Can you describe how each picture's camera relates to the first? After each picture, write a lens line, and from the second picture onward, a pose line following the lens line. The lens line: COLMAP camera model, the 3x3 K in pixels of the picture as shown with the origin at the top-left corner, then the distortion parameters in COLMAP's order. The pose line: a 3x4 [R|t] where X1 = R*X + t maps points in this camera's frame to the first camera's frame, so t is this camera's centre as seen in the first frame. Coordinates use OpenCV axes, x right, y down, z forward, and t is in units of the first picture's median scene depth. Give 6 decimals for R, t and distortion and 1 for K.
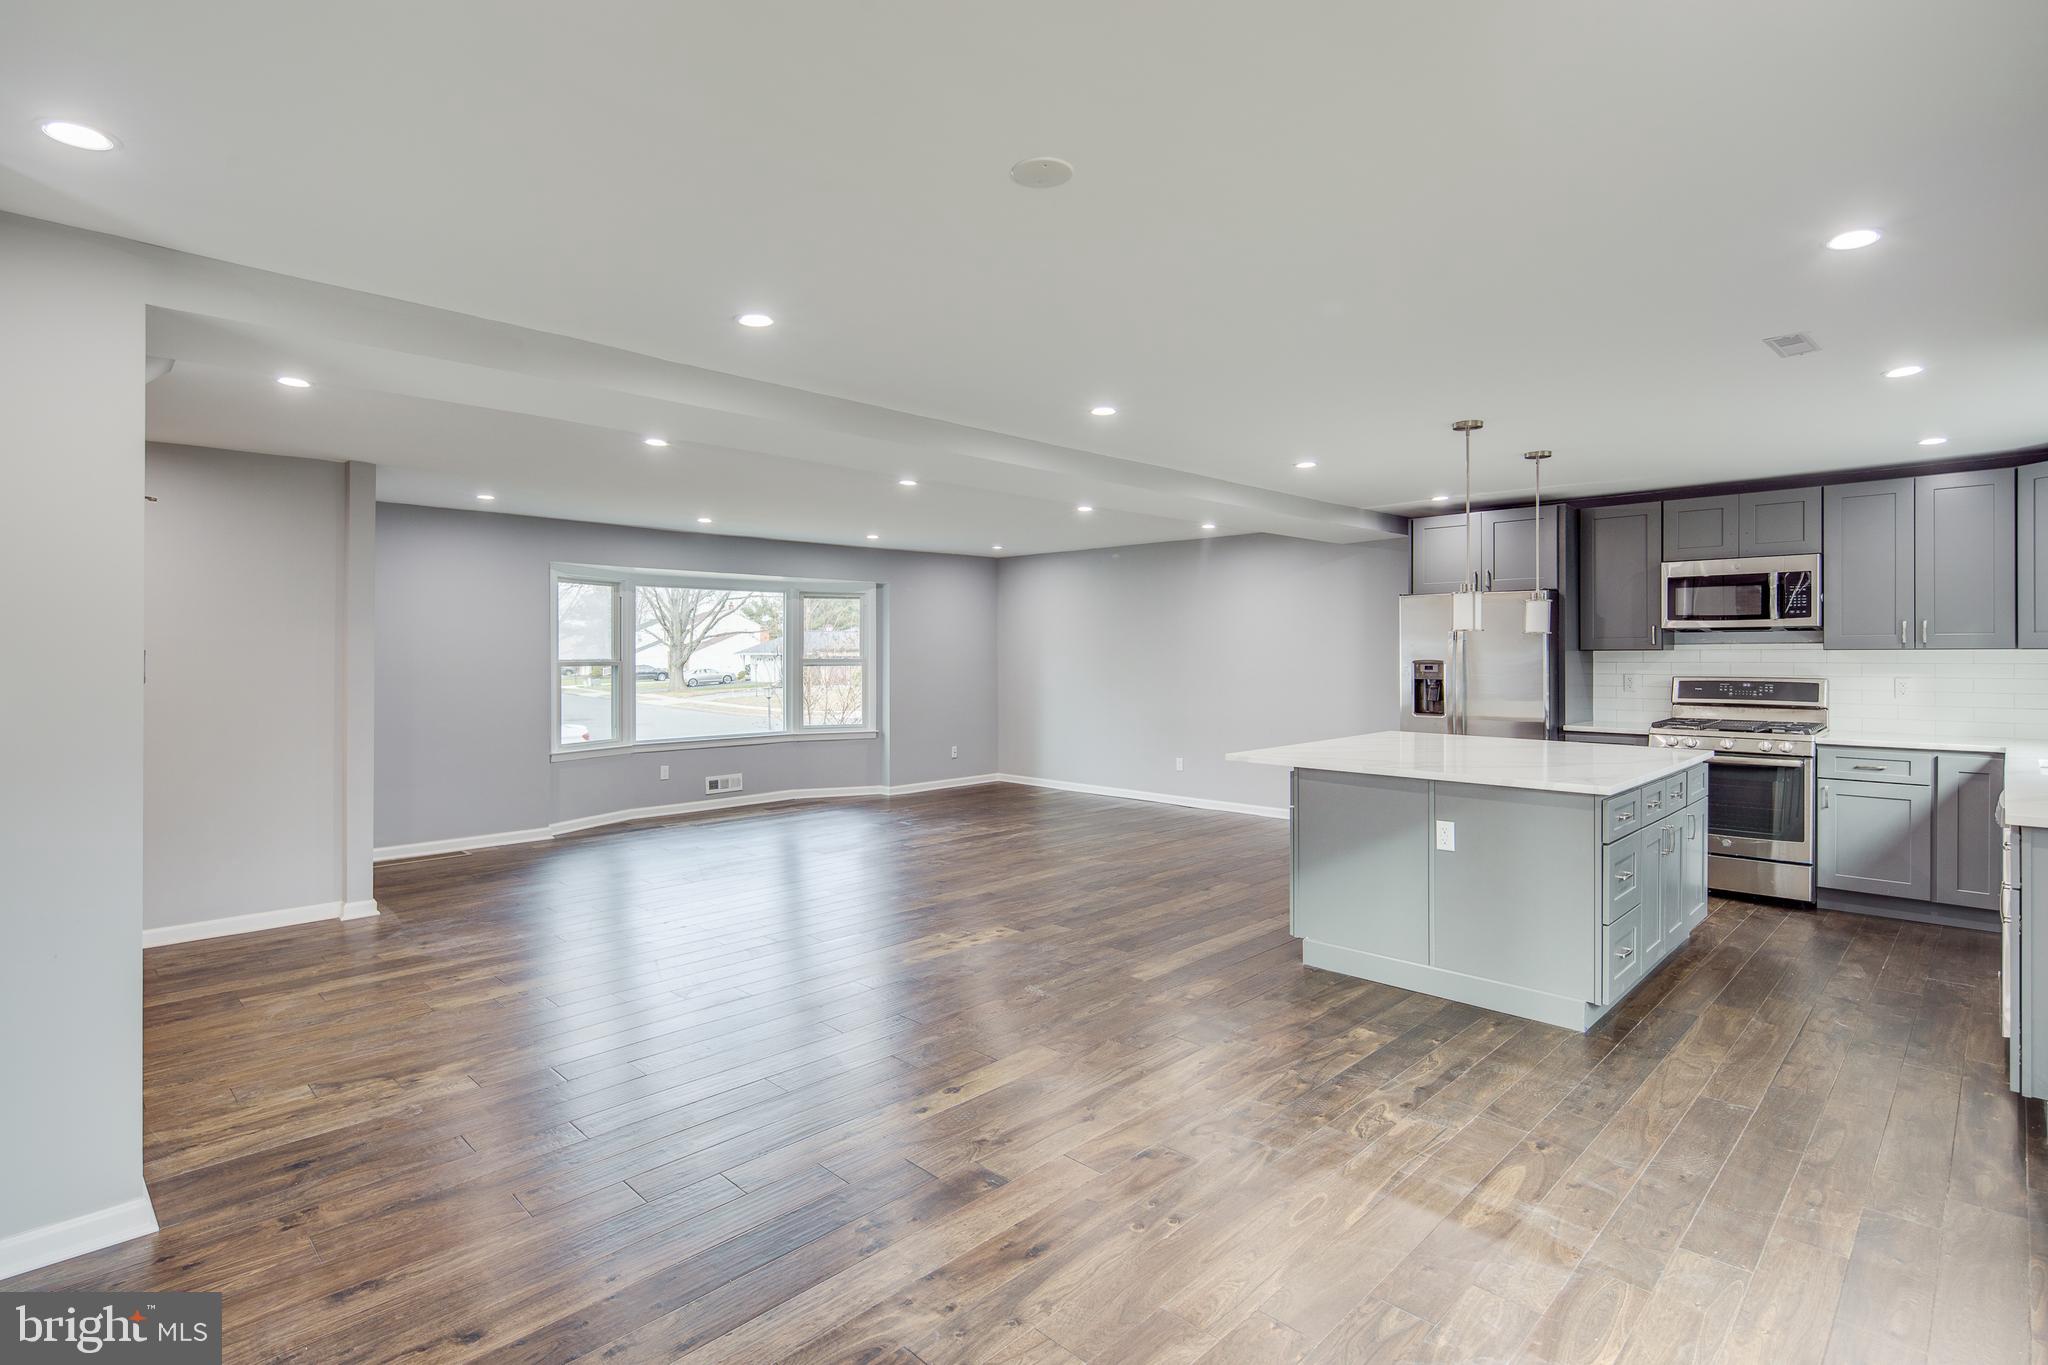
lens RADIAL K [[993.2, 0, 1033.0], [0, 993.2, 655.8], [0, 0, 1]] dist [0.007780, -0.004313]
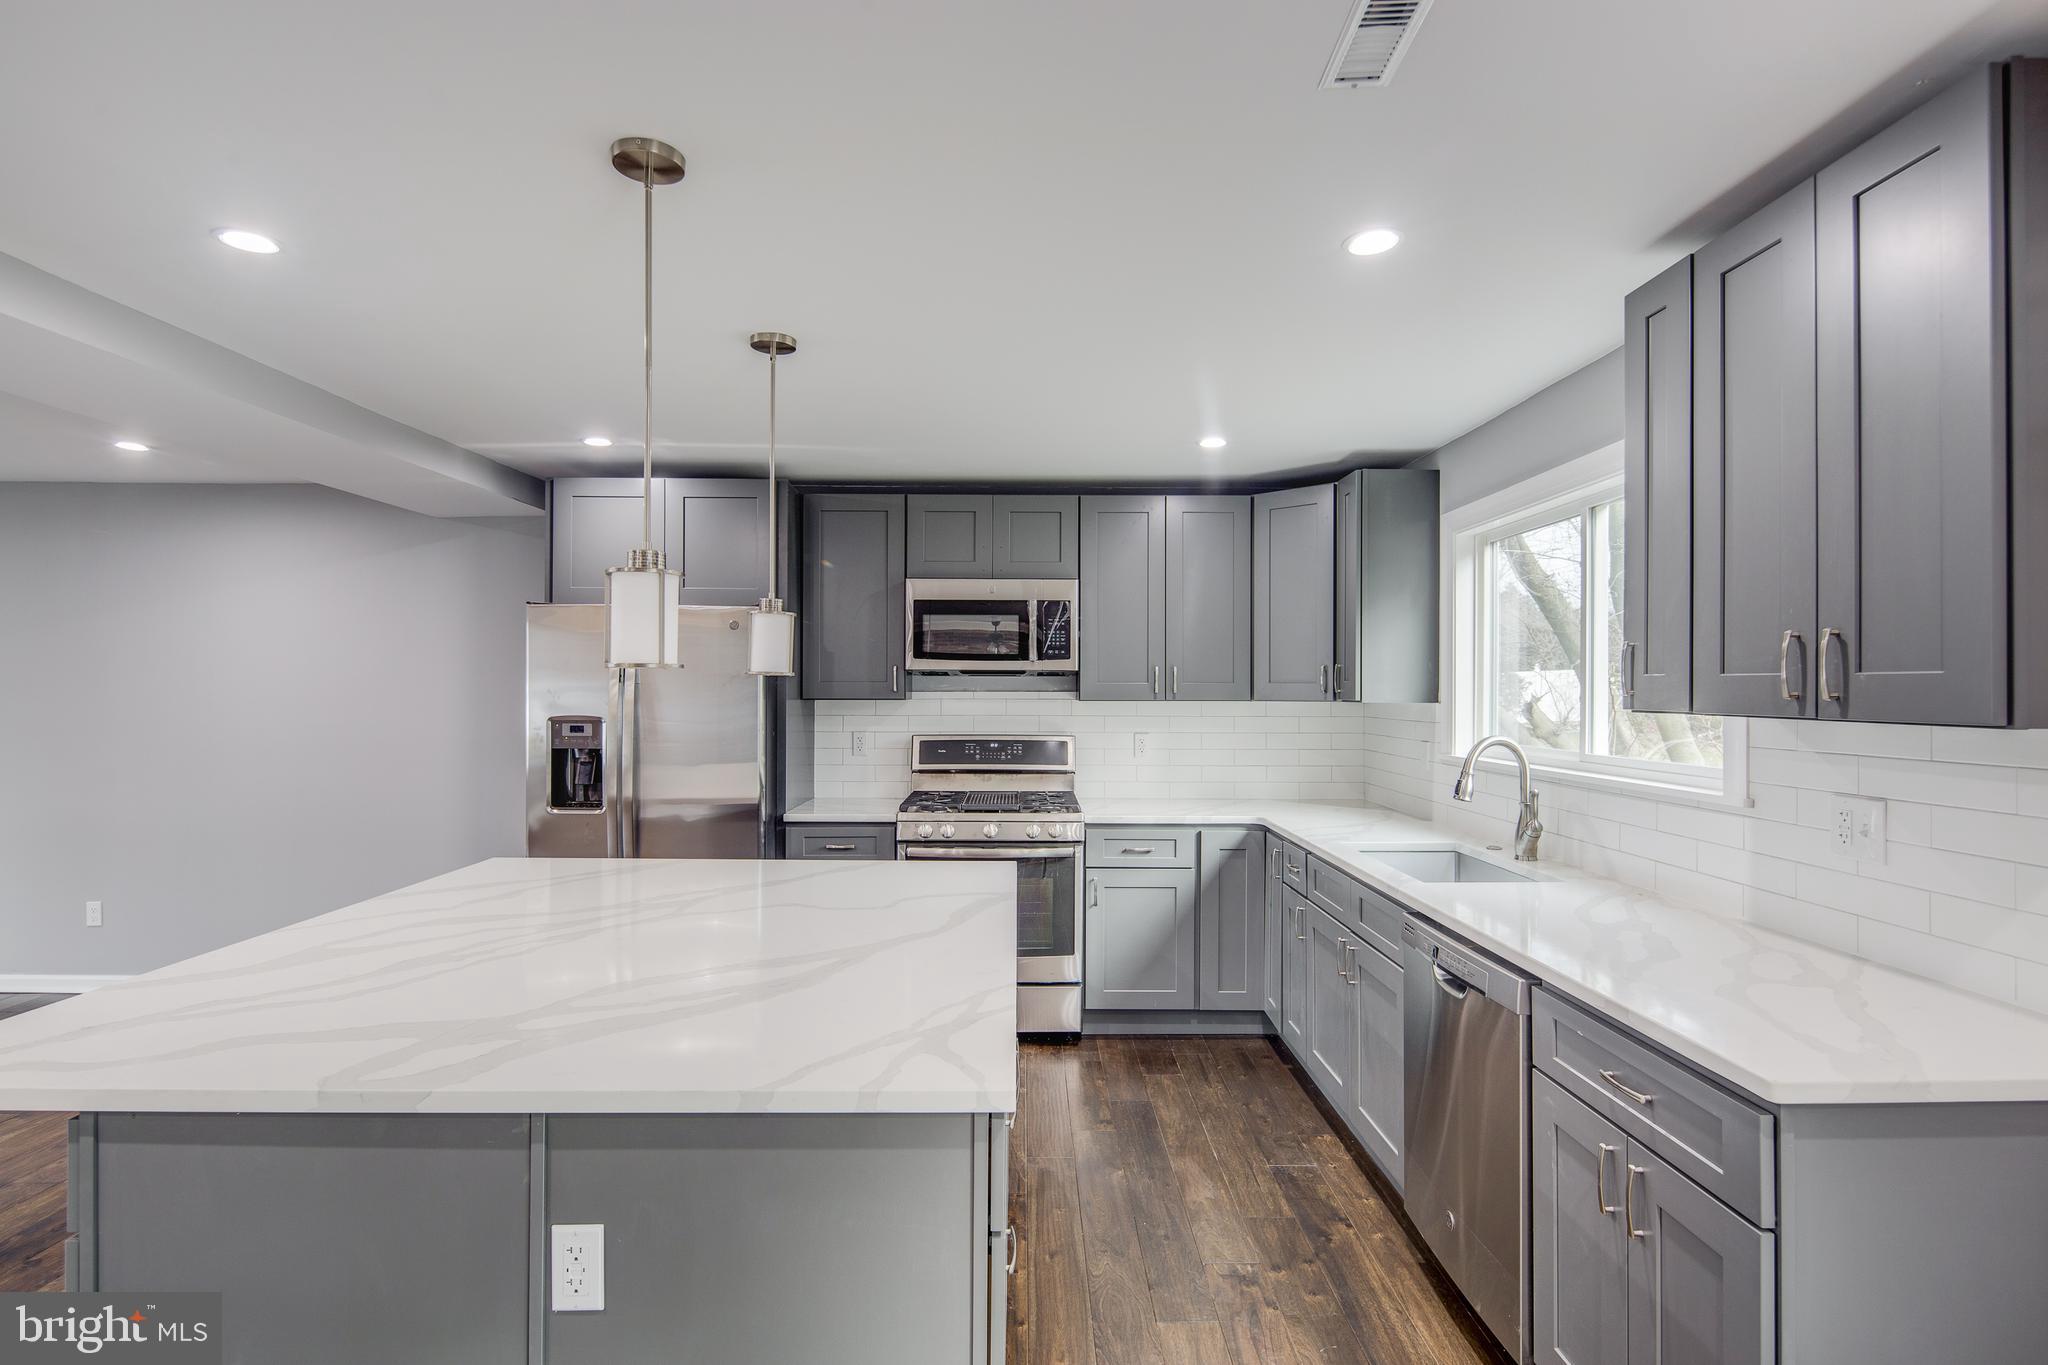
lens RADIAL K [[993.2, 0, 1023.4], [0, 993.2, 681.7], [0, 0, 1]] dist [0.007780, -0.004313]
pose [[0.710402, 0.010888, 0.703712, 0.188089], [-0.003140, 0.999919, -0.012302, -0.010498], [-0.703789, 0.006529, 0.710379, 0.434749]]
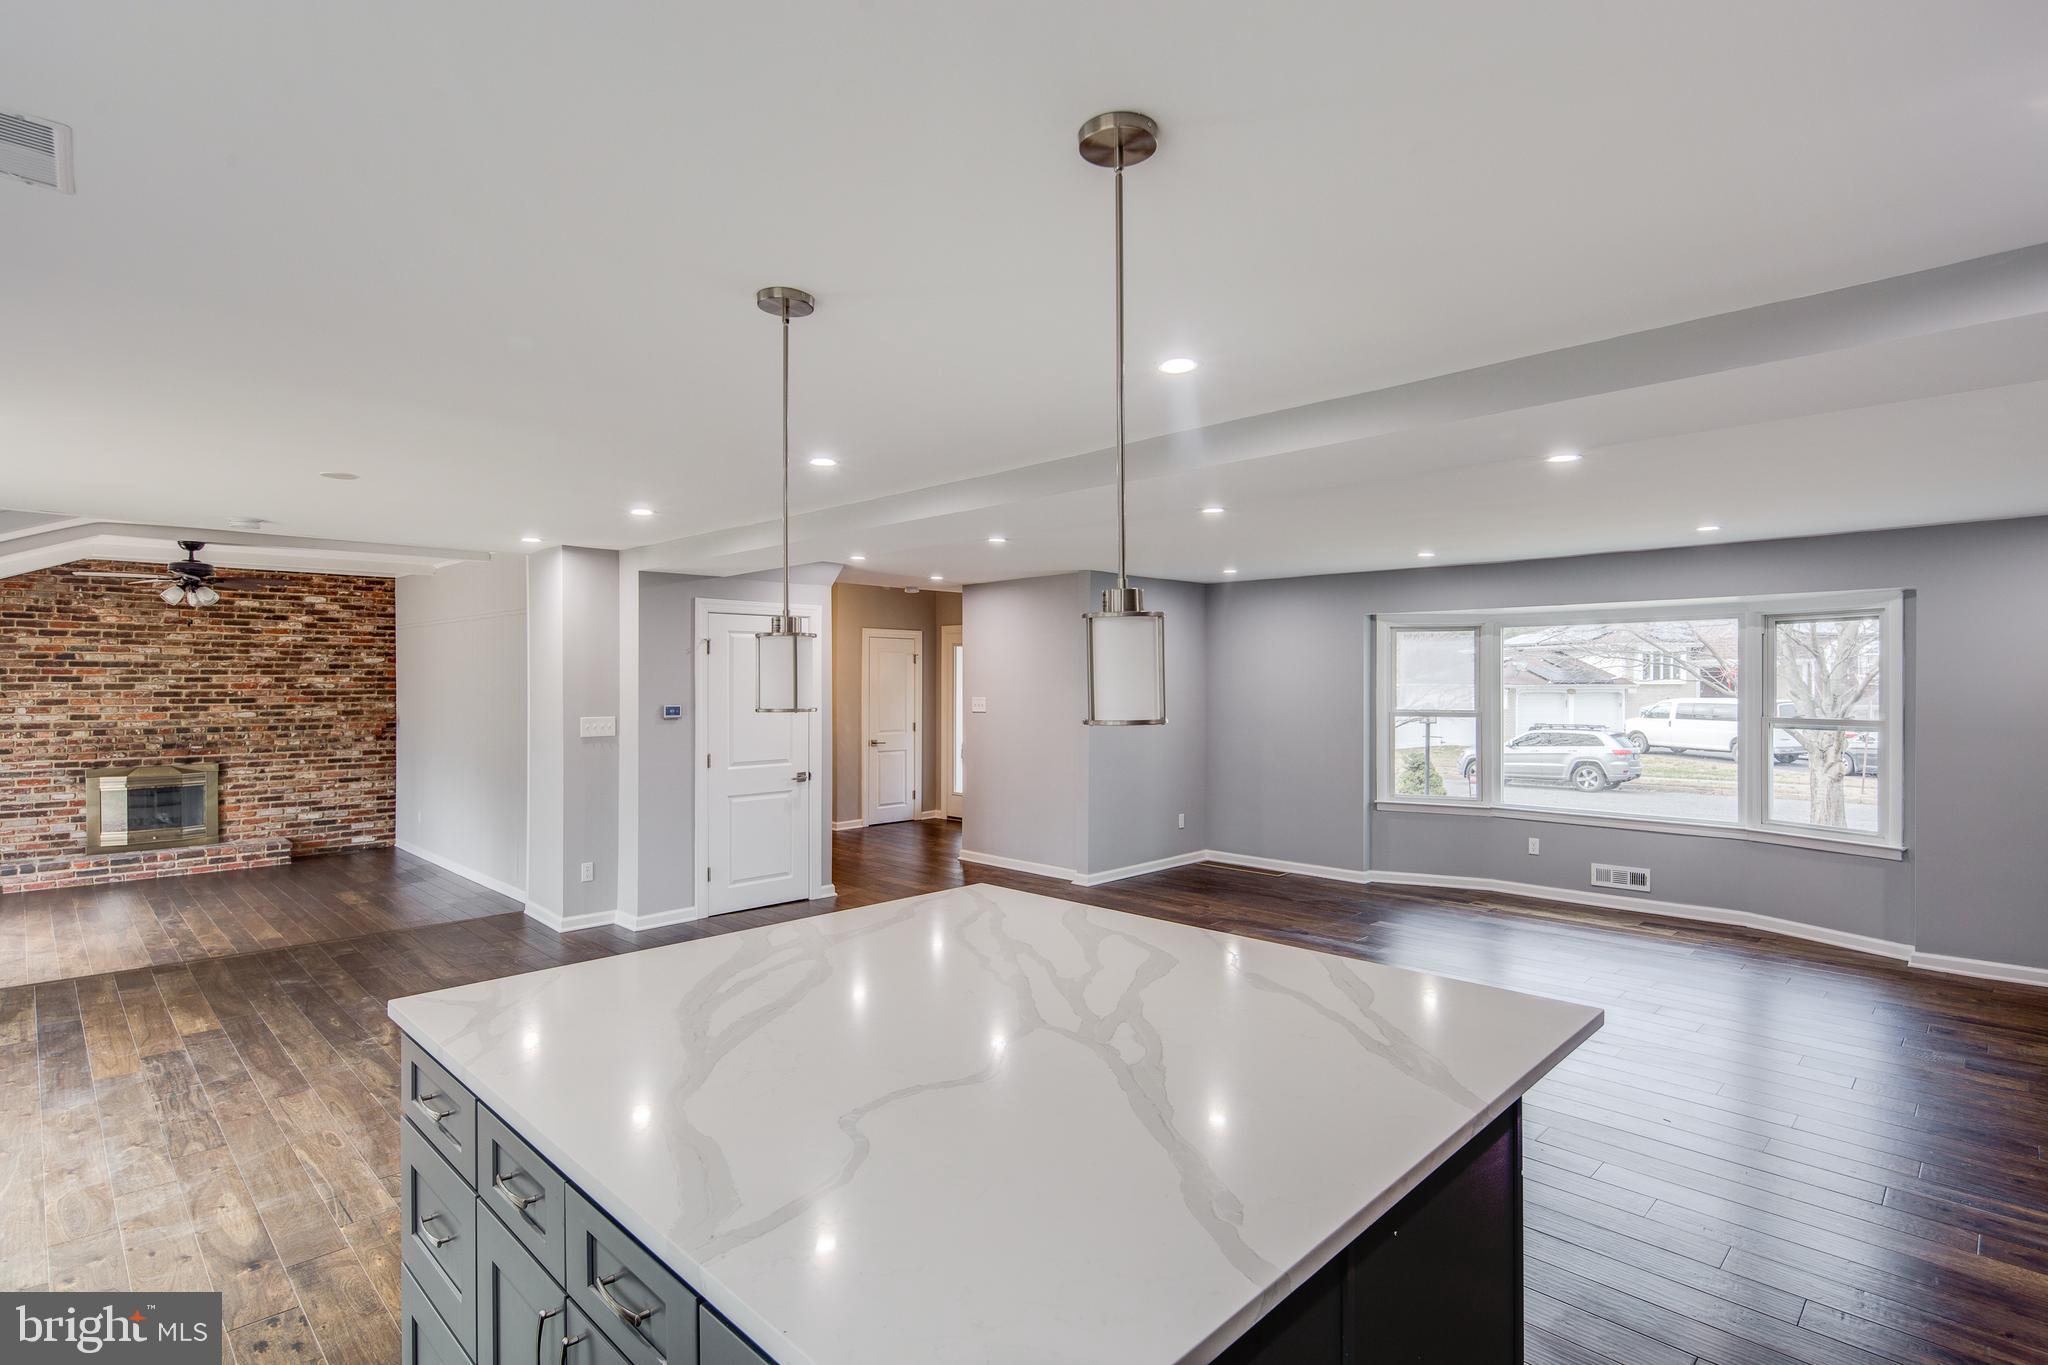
lens RADIAL K [[993.2, 0, 1024.8], [0, 993.2, 685.6], [0, 0, 1]] dist [0.007780, -0.004313]
pose [[-0.005581, 0.004367, -0.999975, 0.676463], [-0.004922, 0.999978, 0.004394, -0.029229], [0.999972, 0.004947, -0.005559, 0.810080]]
